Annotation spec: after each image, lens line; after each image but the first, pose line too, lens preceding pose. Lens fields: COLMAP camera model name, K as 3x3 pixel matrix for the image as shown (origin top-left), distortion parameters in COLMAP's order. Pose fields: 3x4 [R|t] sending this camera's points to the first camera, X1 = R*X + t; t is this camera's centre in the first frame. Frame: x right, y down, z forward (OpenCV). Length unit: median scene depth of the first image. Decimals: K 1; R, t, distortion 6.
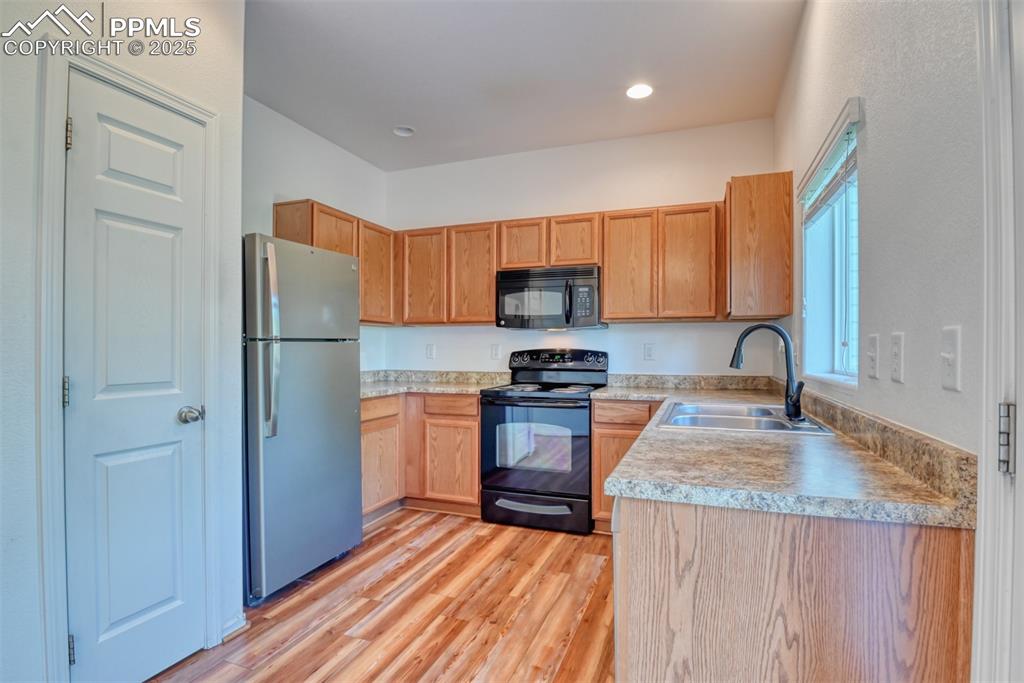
lens RADIAL K [[499.1, 0, 503.3], [0, 499.1, 347.9], [0, 0, 1]] dist [-0.026229, -0.001636]
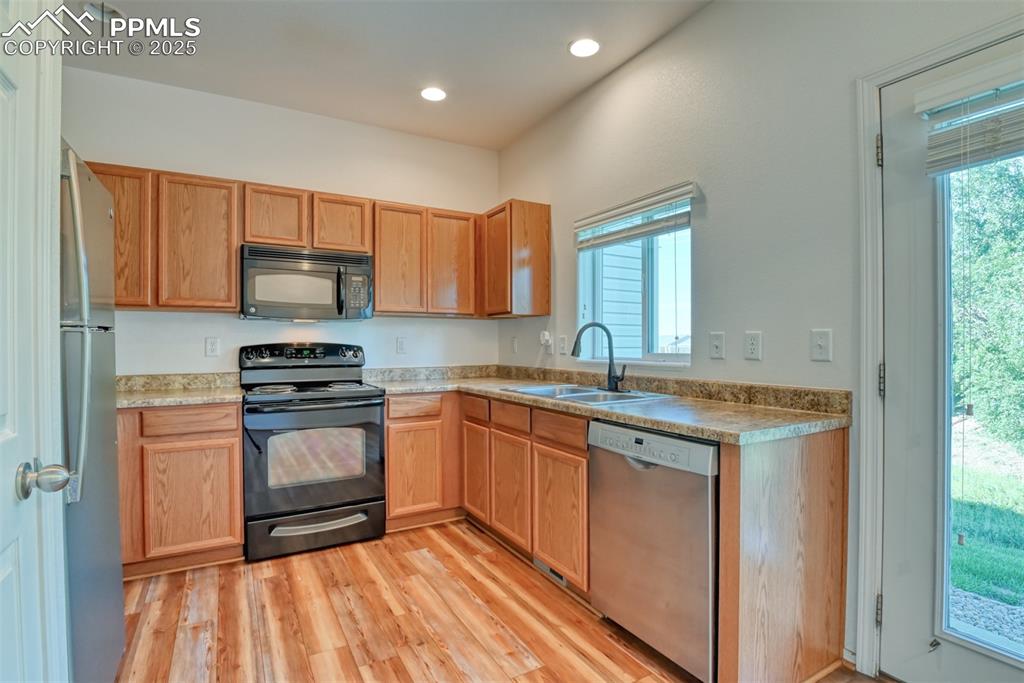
lens RADIAL K [[502.1, 0, 516.9], [0, 502.1, 344.7], [0, 0, 1]] dist [-0.023548, -0.004179]
pose [[0.631455, -0.005482, 0.775393, -0.385417], [0.001778, 0.999983, 0.005621, 0.001143], [-0.775410, -0.002171, 0.631454, 0.182323]]
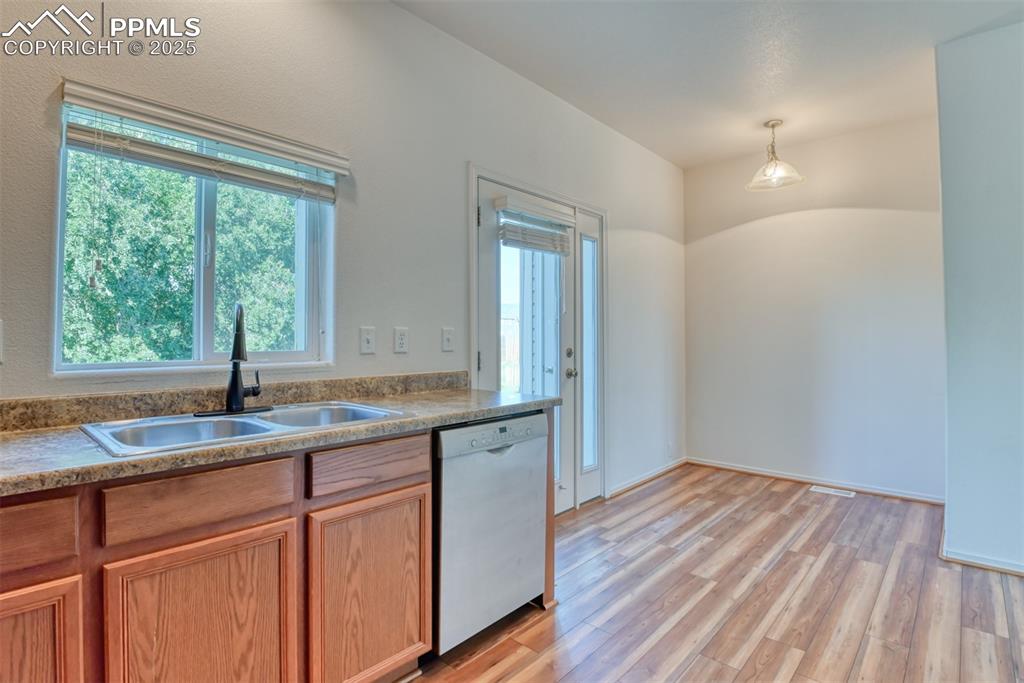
lens RADIAL K [[504.1, 0, 512.5], [0, 504.1, 327.8], [0, 0, 1]] dist [-0.026309, -0.002105]
pose [[-0.929260, 0.003424, 0.369410, -0.109850], [-0.004306, 0.999789, -0.020100, 0.002506], [-0.369401, -0.020268, -0.929049, 0.948779]]
